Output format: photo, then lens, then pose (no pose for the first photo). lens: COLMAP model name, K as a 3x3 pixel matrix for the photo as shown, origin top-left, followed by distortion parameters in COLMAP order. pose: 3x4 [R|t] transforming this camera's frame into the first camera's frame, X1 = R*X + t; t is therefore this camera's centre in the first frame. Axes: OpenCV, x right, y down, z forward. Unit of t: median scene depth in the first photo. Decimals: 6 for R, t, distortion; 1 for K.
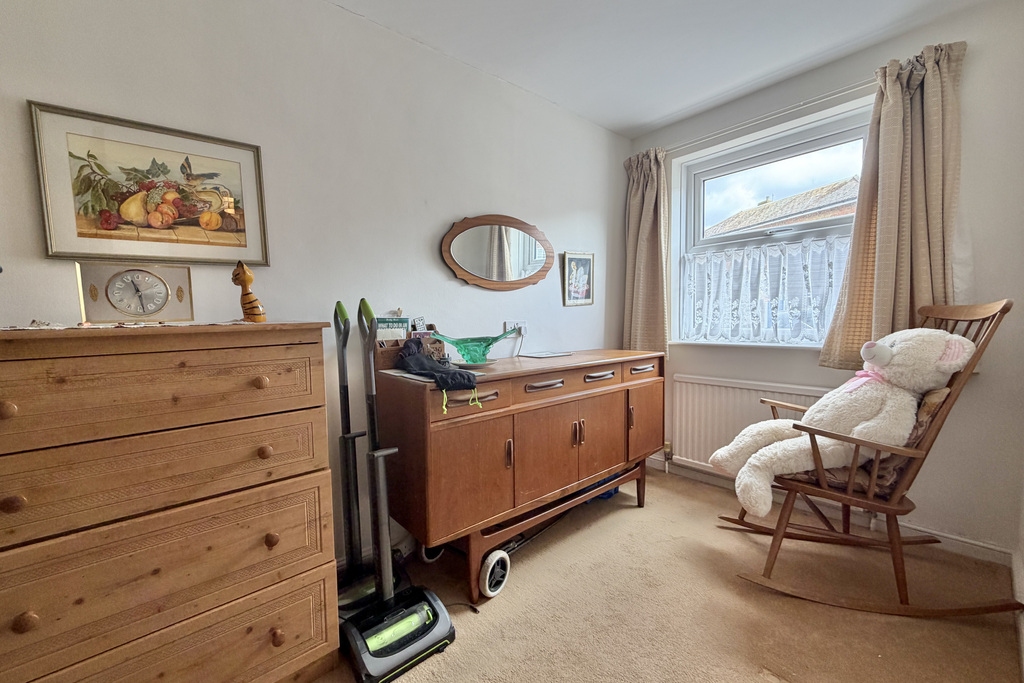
lens RADIAL K [[417.9, 0, 514.8], [0, 417.9, 333.3], [0, 0, 1]] dist [0.000718, 0.000042]
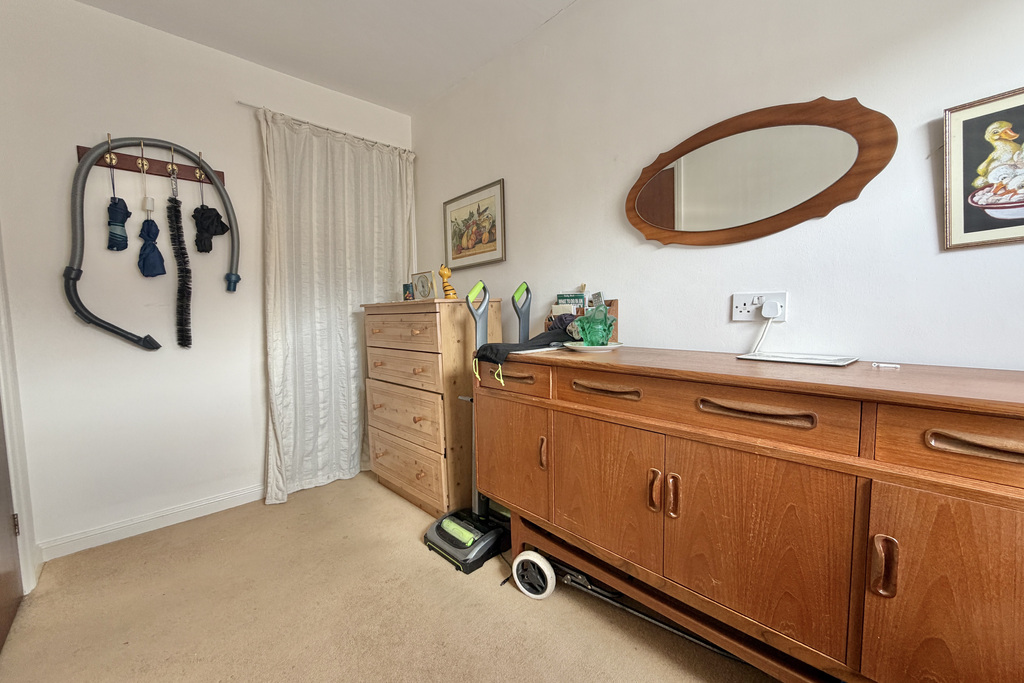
lens RADIAL K [[408.6, 0, 509.8], [0, 408.6, 340.0], [0, 0, 1]] dist [-0.001084, 0.000327]
pose [[0.031479, 0.086555, -0.995750, 0.916906], [-0.021134, 0.996078, 0.085915, -0.009282], [0.999281, 0.018340, 0.033185, 1.057730]]
